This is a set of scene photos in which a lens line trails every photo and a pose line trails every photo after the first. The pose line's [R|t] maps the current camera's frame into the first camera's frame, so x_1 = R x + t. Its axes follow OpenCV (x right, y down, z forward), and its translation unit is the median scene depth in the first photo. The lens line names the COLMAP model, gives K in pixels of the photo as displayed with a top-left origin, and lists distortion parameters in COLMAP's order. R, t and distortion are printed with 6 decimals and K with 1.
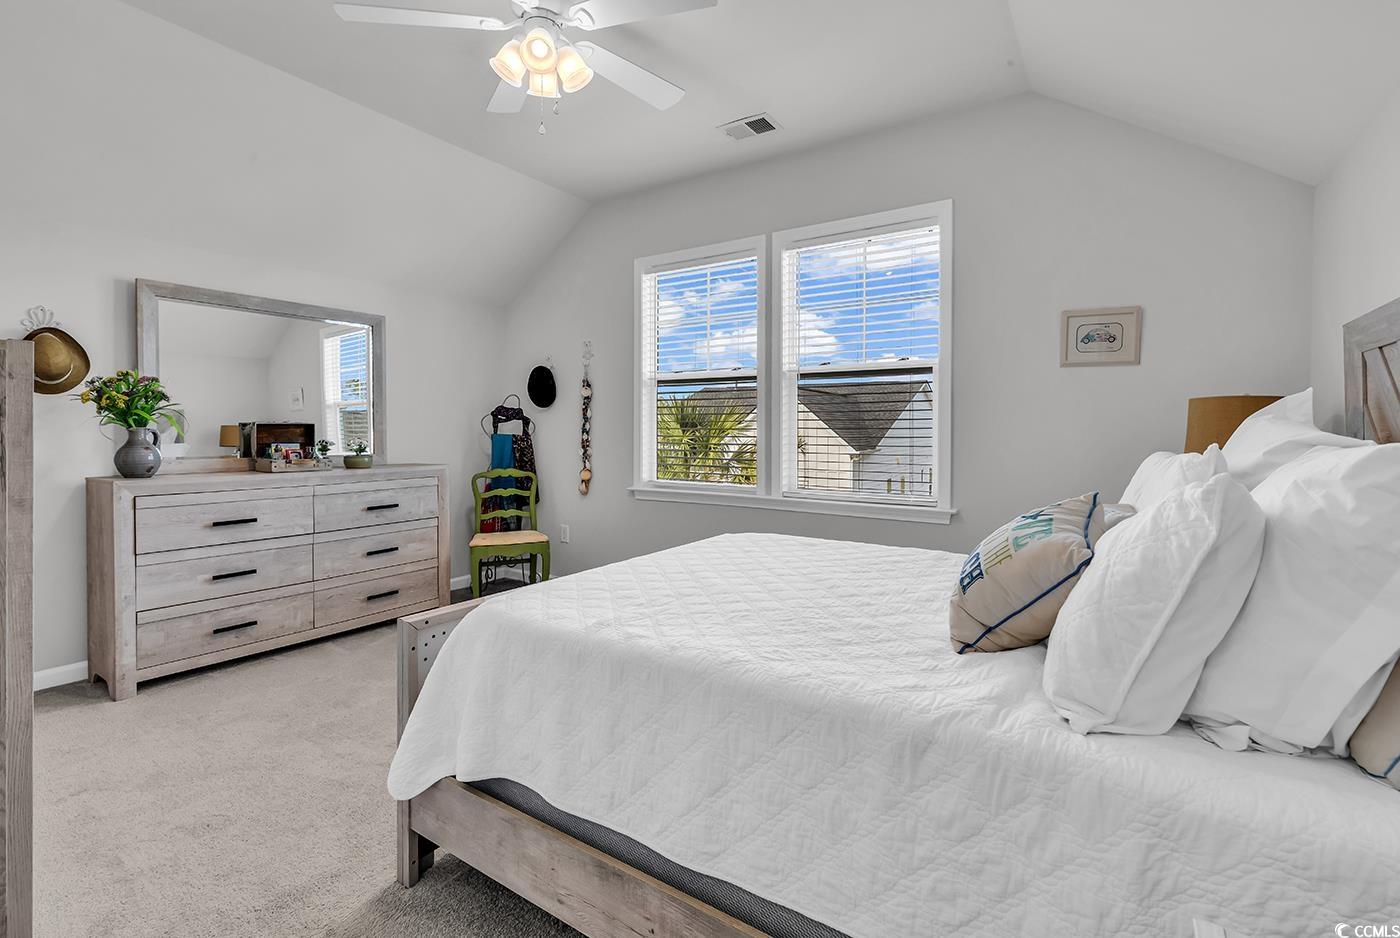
lens RADIAL K [[642.2, 0, 692.7], [0, 642.2, 444.1], [0, 0, 1]] dist [0.001972, 0.000192]
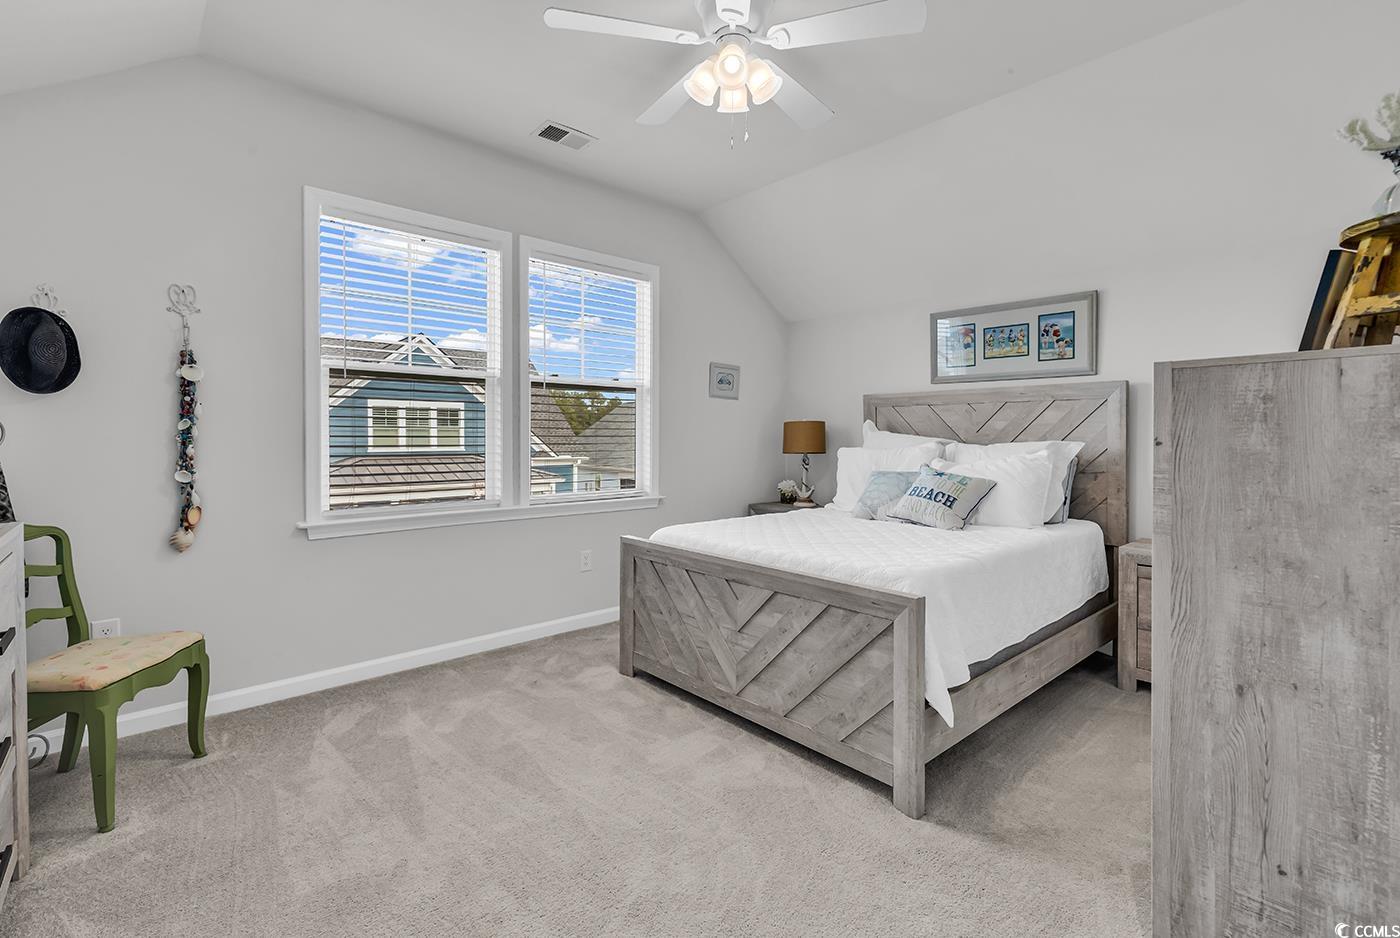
lens RADIAL K [[642.2, 0, 692.7], [0, 642.2, 444.1], [0, 0, 1]] dist [0.001972, 0.000192]
pose [[0.241623, -0.012124, 0.970295, -0.882407], [0.021904, 0.999735, 0.007037, -0.015519], [-0.970123, 0.019553, 0.241824, 0.603123]]
